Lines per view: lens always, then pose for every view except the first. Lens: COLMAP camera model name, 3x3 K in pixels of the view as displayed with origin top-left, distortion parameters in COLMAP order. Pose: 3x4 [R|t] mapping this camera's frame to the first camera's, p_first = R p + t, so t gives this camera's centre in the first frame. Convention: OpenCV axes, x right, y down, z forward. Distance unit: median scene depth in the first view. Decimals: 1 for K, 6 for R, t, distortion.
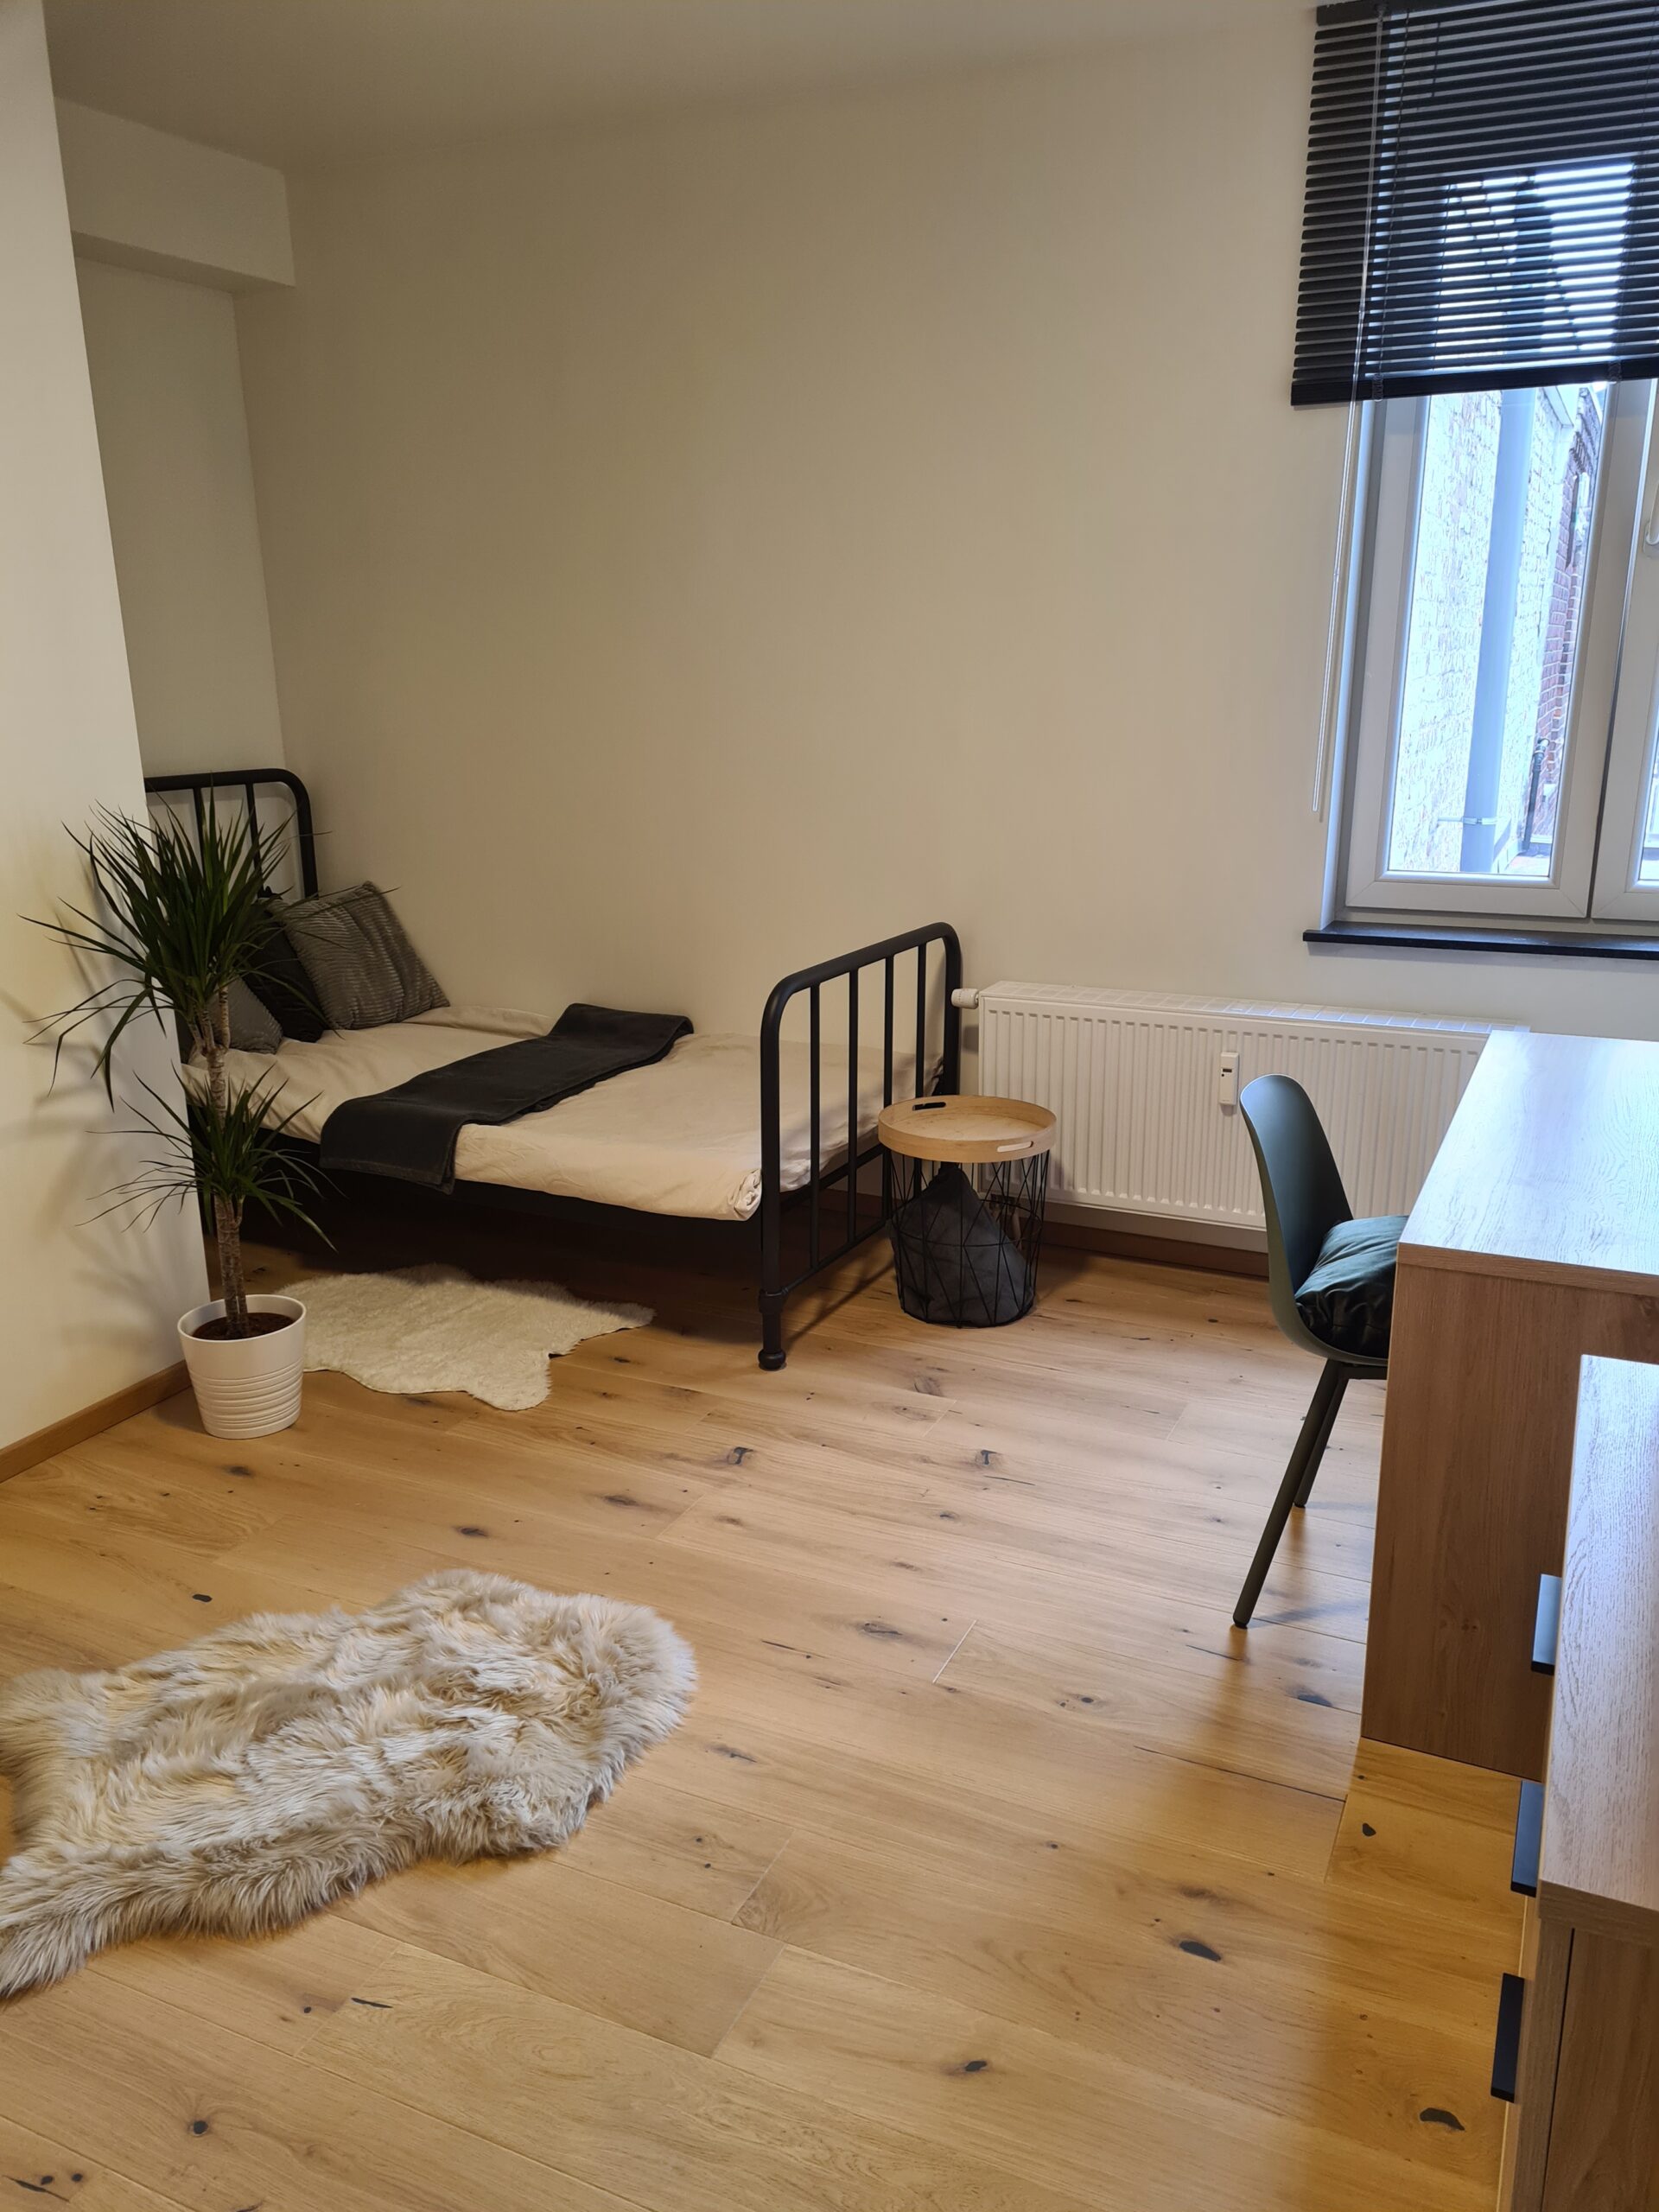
lens RADIAL K [[1643.2, 0, 834.5], [0, 1643.2, 1110.6], [0, 0, 1]] dist [0.004463, -0.001002]
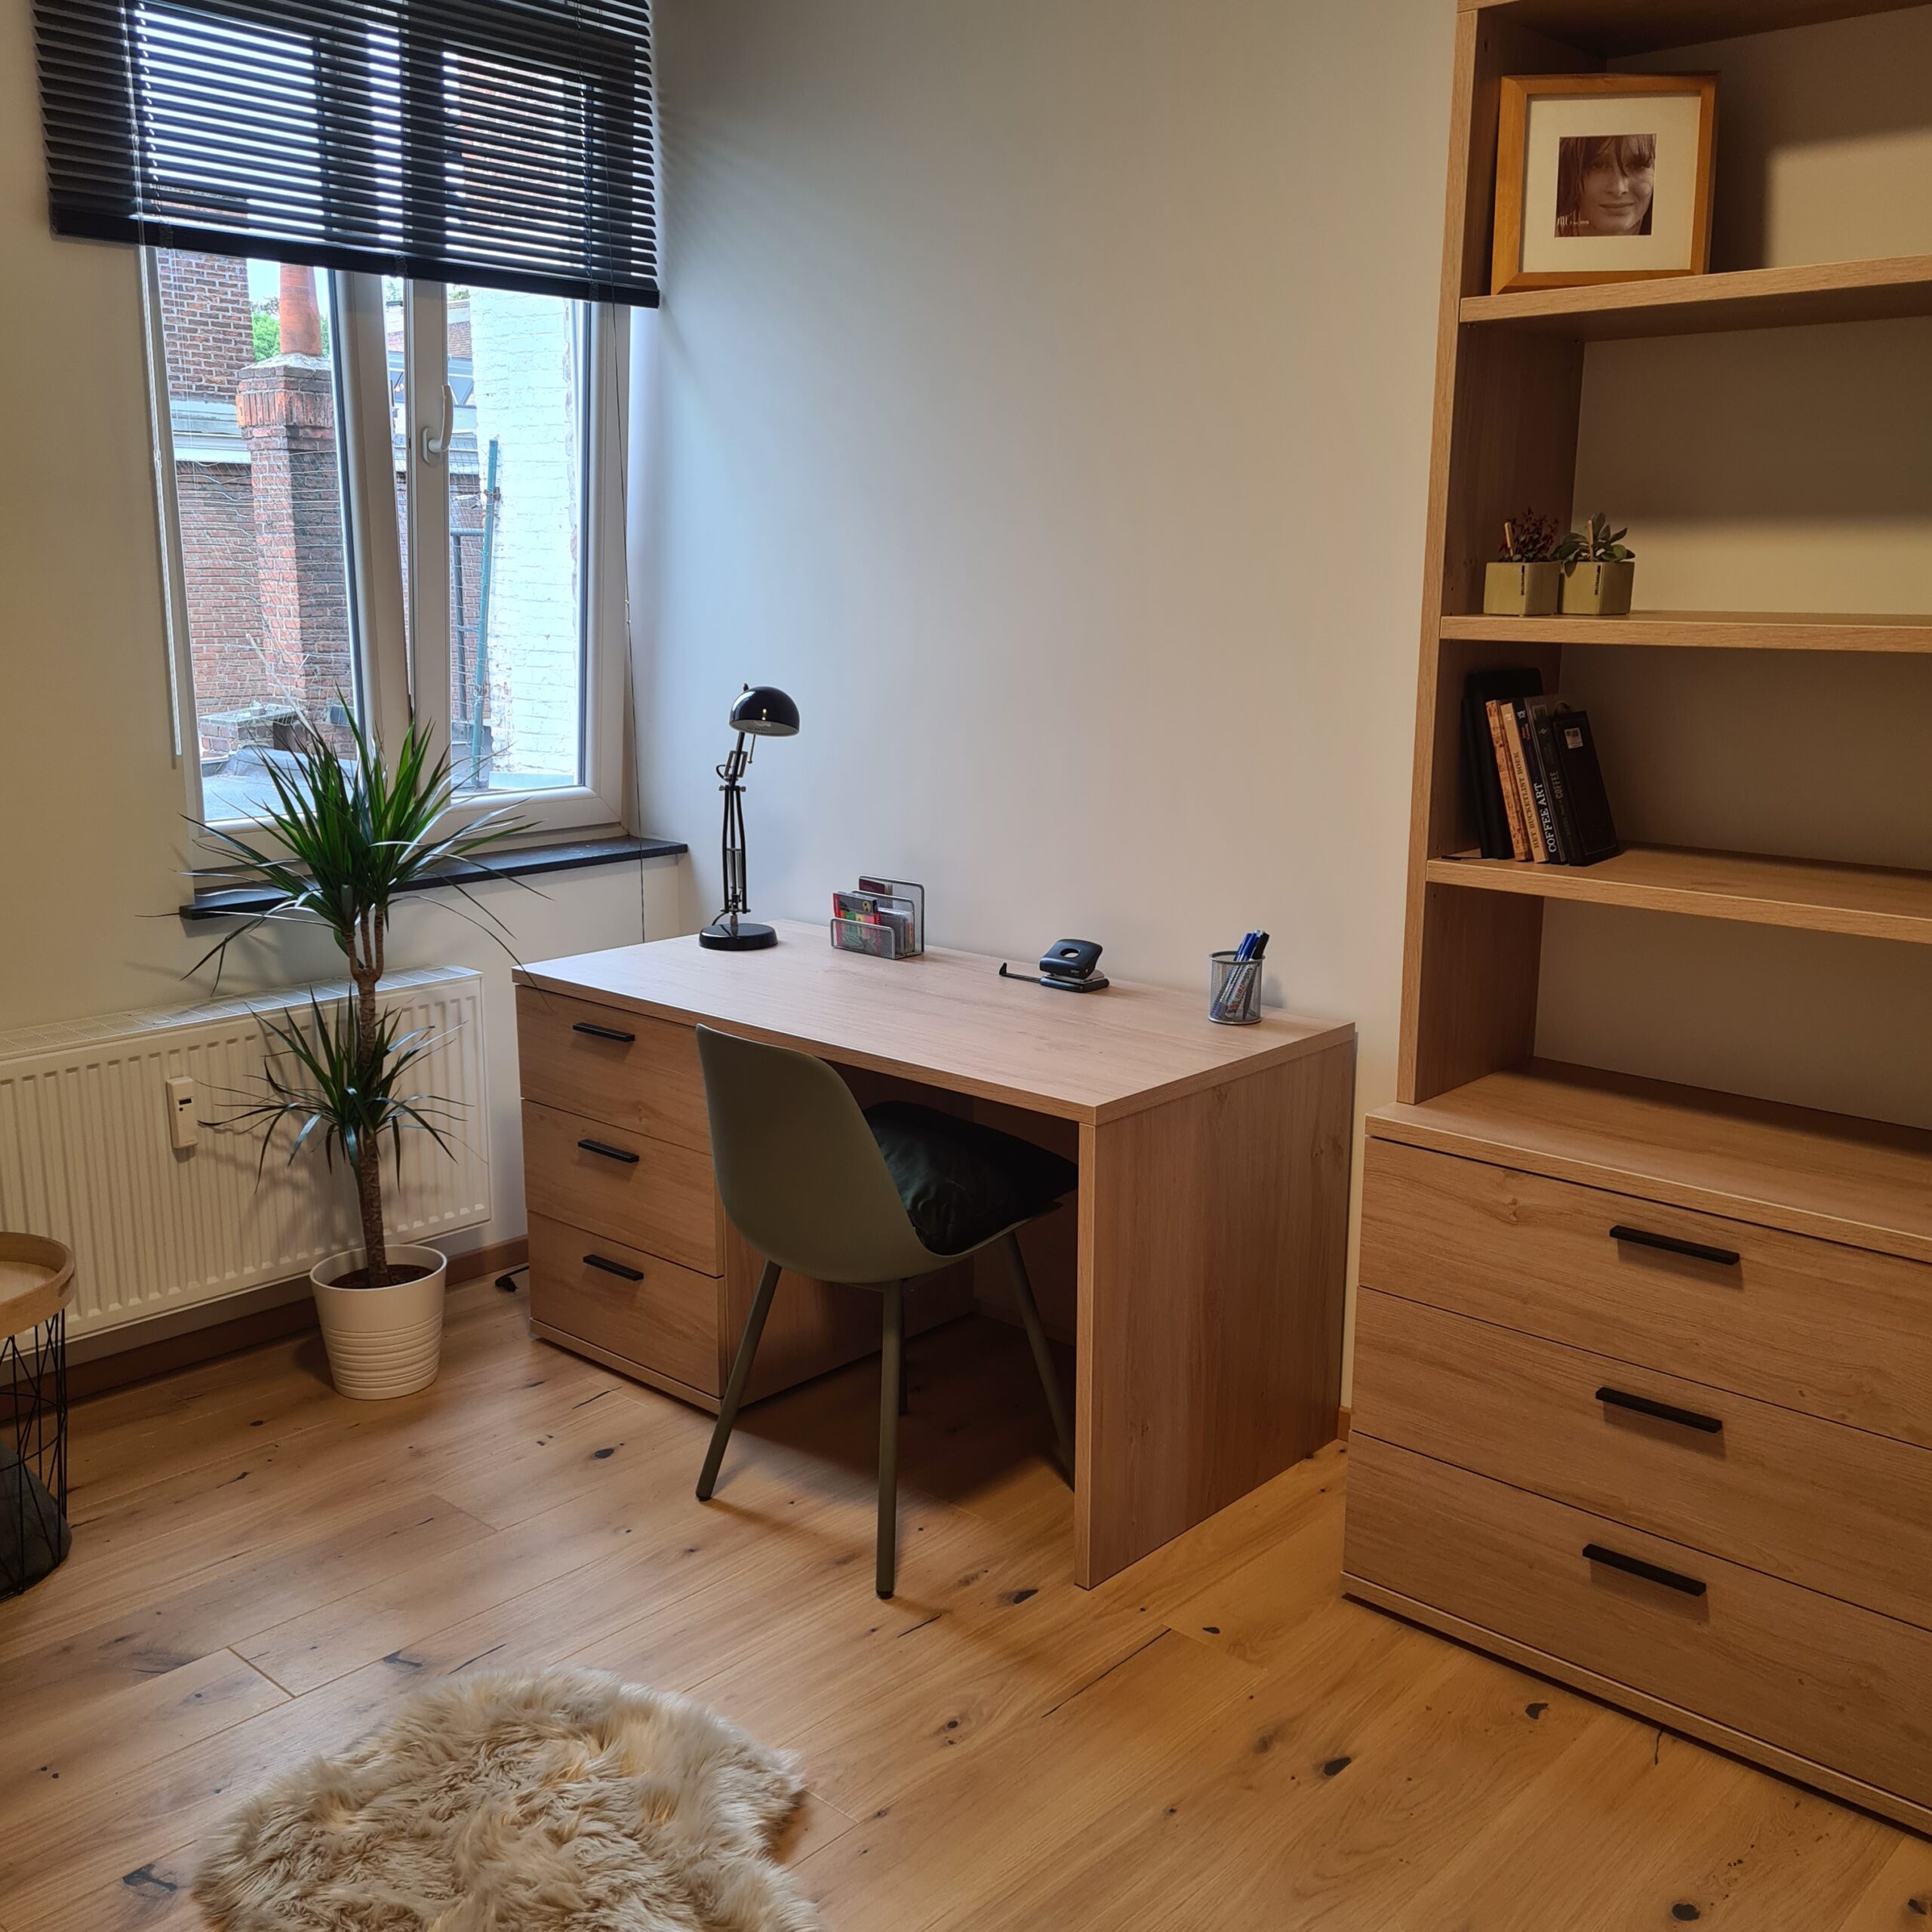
lens RADIAL K [[1937.9, 0, 968.6], [0, 1937.9, 959.4], [0, 0, 1]] dist [0.033797, 0.000000]
pose [[0.297150, -0.181156, 0.937488, -0.552215], [0.246602, 0.963087, 0.107939, -0.109429], [-0.922437, 0.199112, 0.330855, 0.413140]]
